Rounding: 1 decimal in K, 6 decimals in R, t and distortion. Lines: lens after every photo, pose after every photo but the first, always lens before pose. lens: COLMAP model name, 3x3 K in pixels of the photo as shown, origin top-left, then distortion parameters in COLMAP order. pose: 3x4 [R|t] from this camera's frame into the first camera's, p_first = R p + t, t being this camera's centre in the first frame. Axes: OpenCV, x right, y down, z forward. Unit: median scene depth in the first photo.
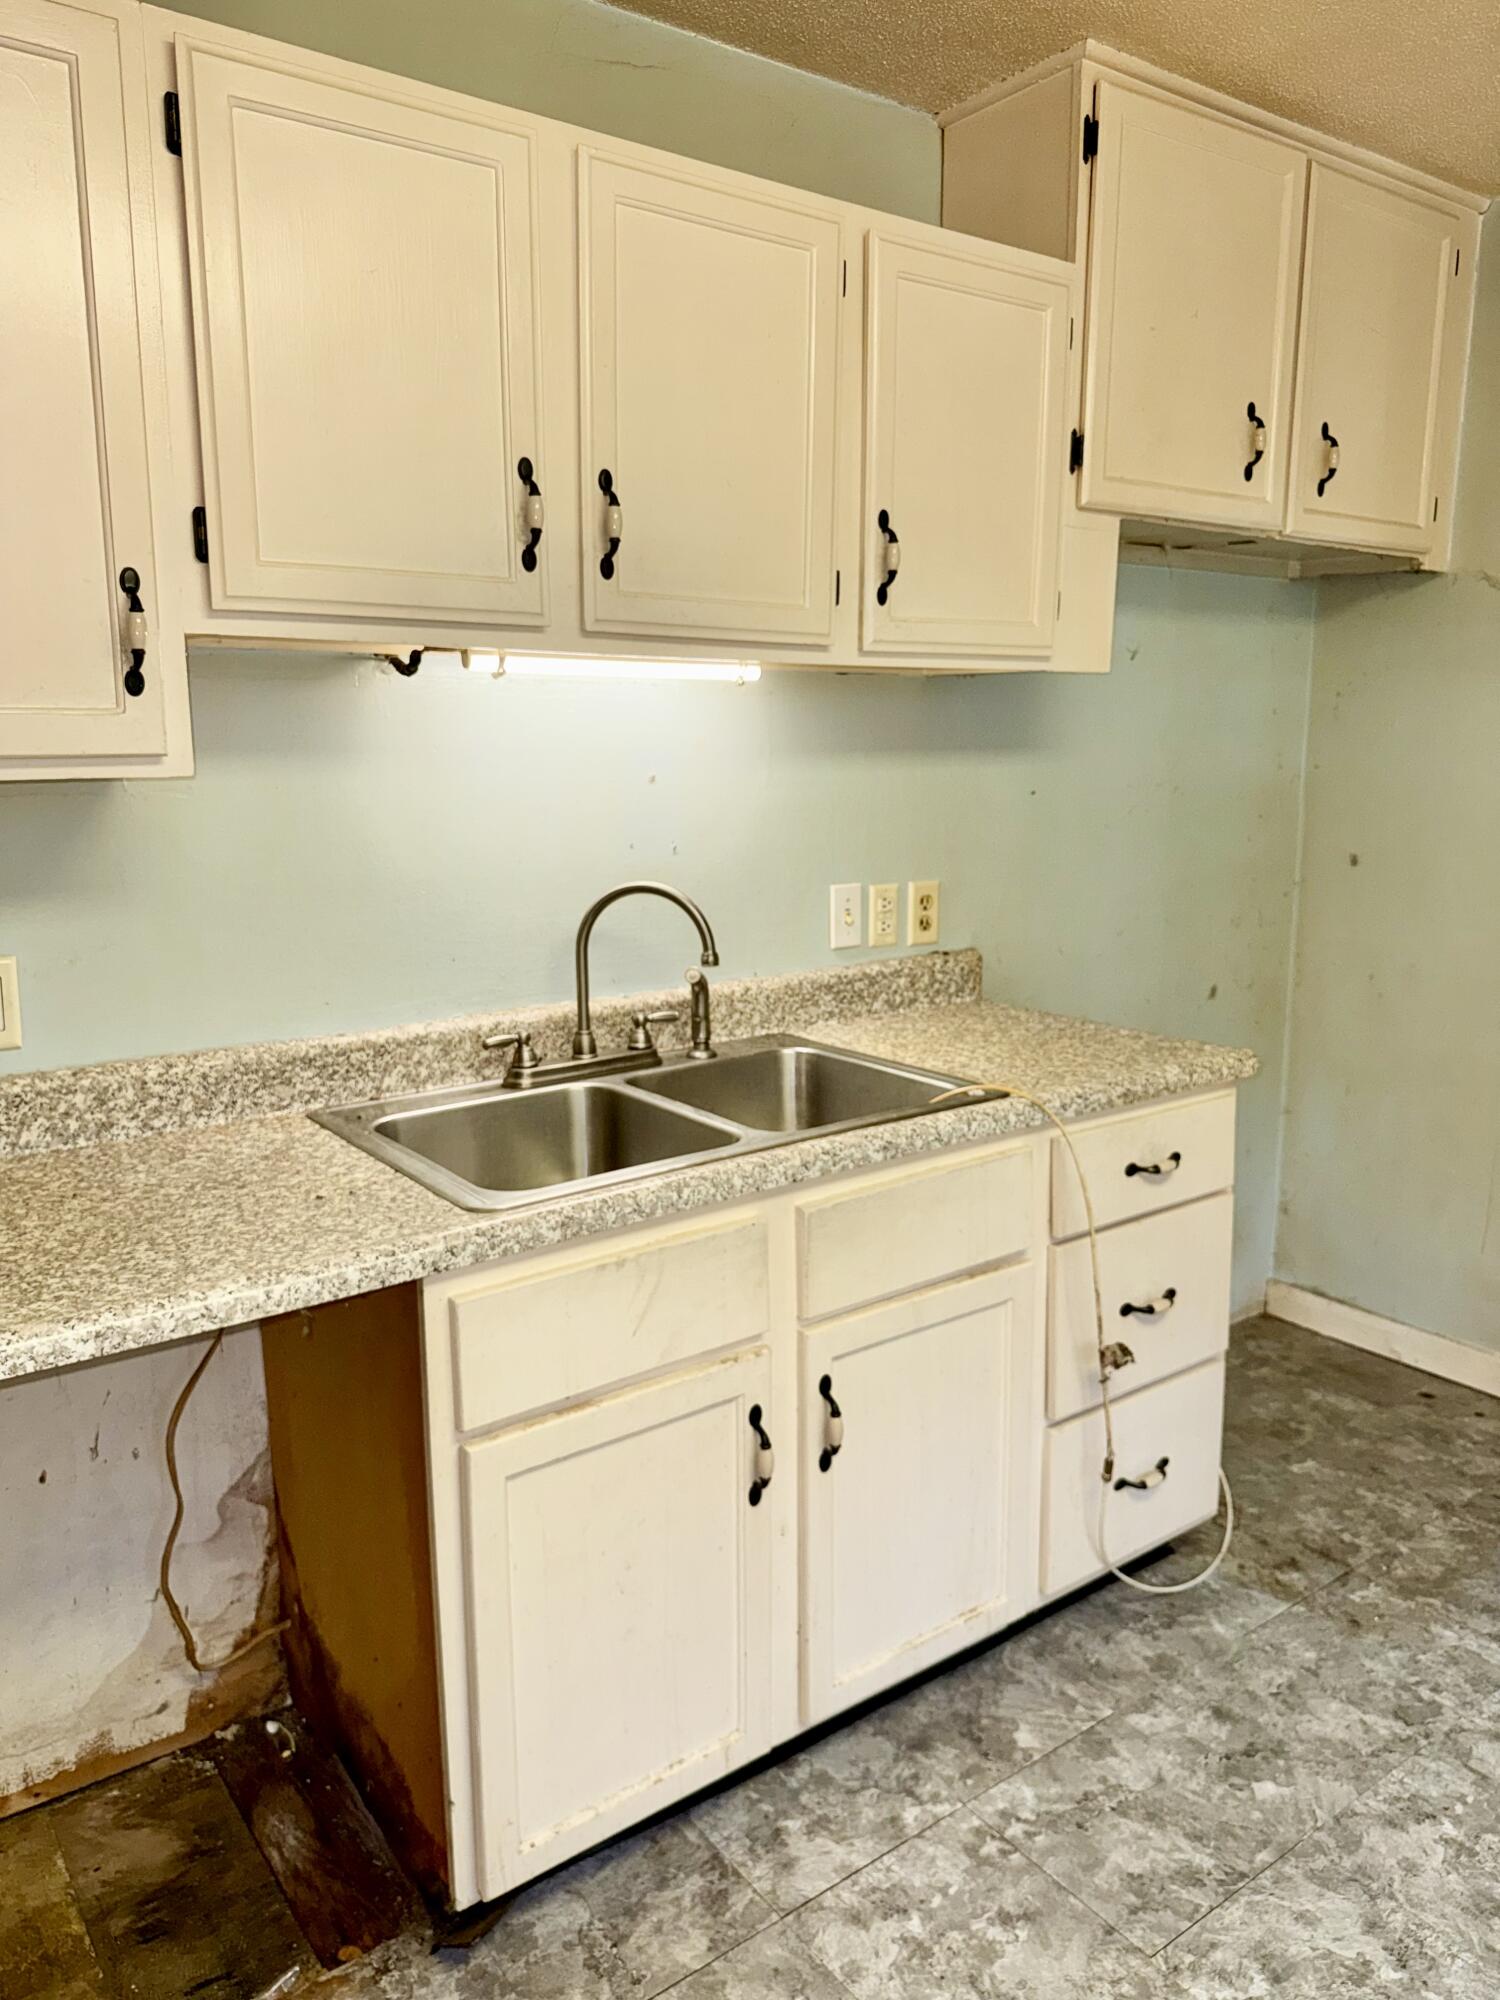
lens RADIAL K [[1404.2, 0, 749.9], [0, 1404.2, 1001.5], [0, 0, 1]] dist [0.060265, -0.076250]
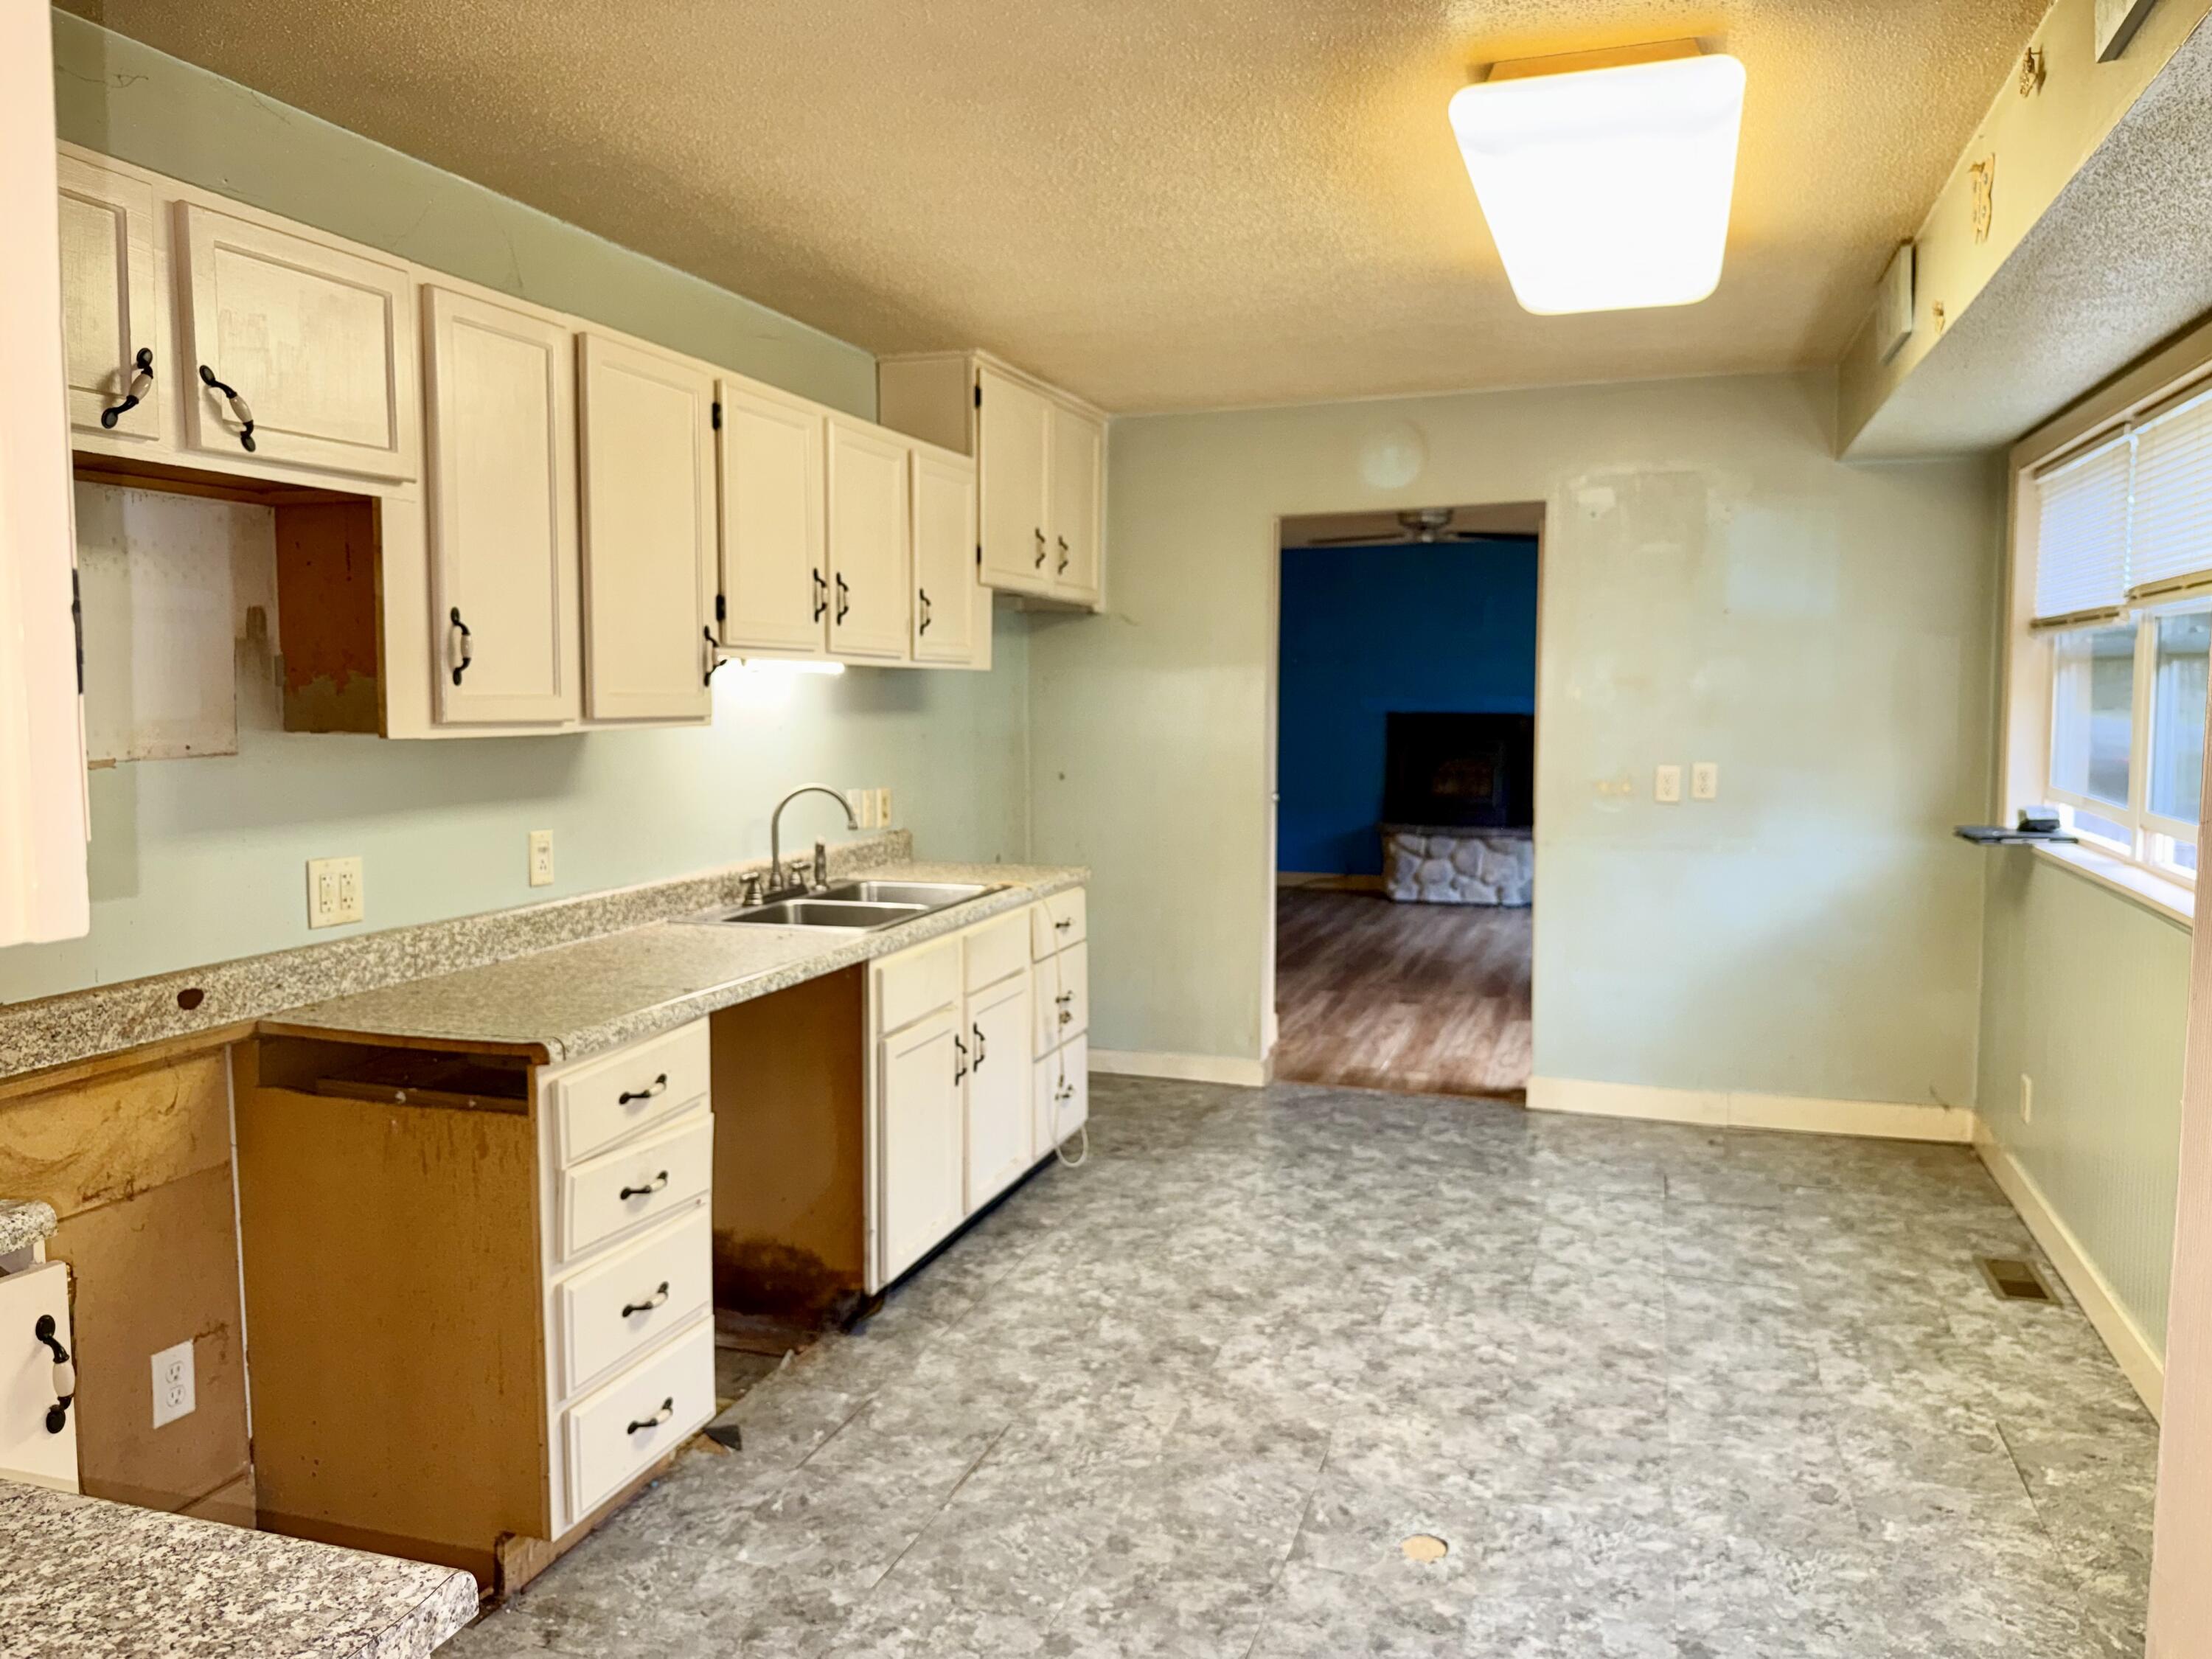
lens RADIAL K [[1553.0, 0, 1064.5], [0, 1553.0, 818.7], [0, 0, 1]] dist [0.060265, -0.076250]
pose [[0.831136, -0.036106, 0.554896, -0.853266], [0.090916, 0.993285, -0.071545, 0.119133], [-0.548587, 0.109913, 0.828837, -0.746594]]
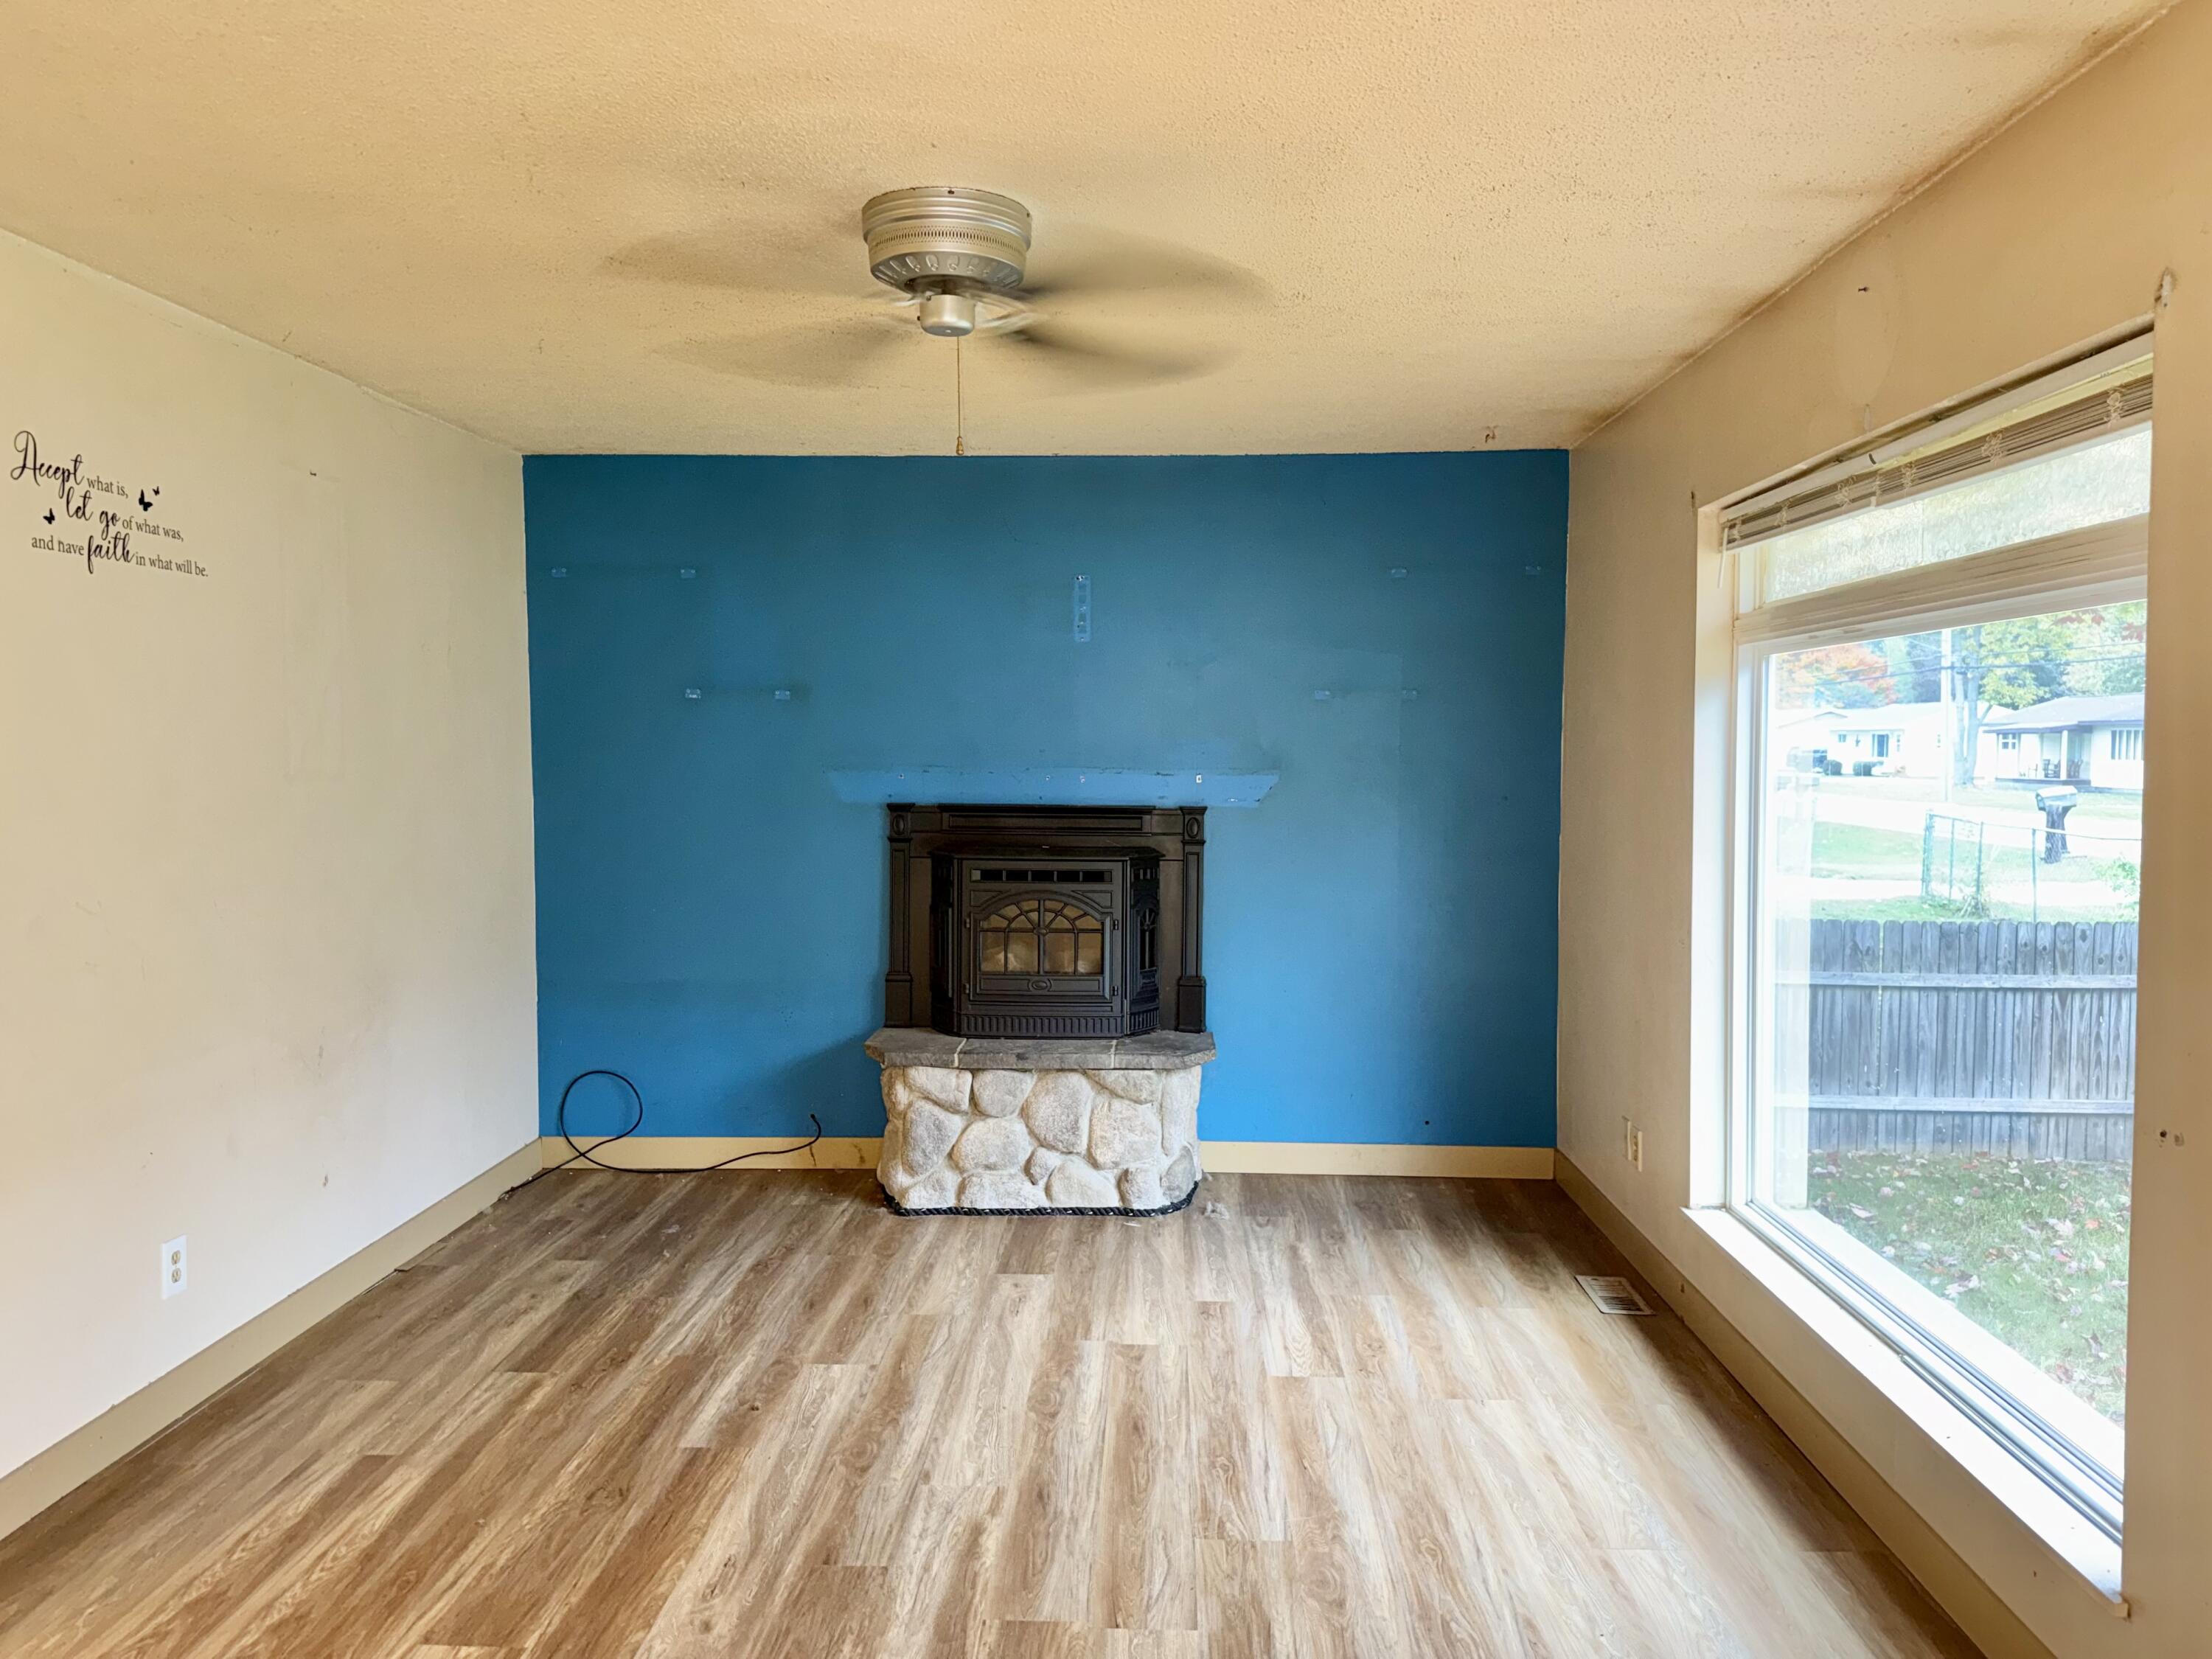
lens RADIAL K [[1553.0, 0, 1113.6], [0, 1553.0, 824.6], [0, 0, 1]] dist [0.060265, -0.076250]
pose [[0.609349, -0.029174, 0.792365, 1.065710], [0.131847, 0.989138, -0.064975, -0.240863], [-0.781863, 0.144063, 0.606577, 1.028715]]
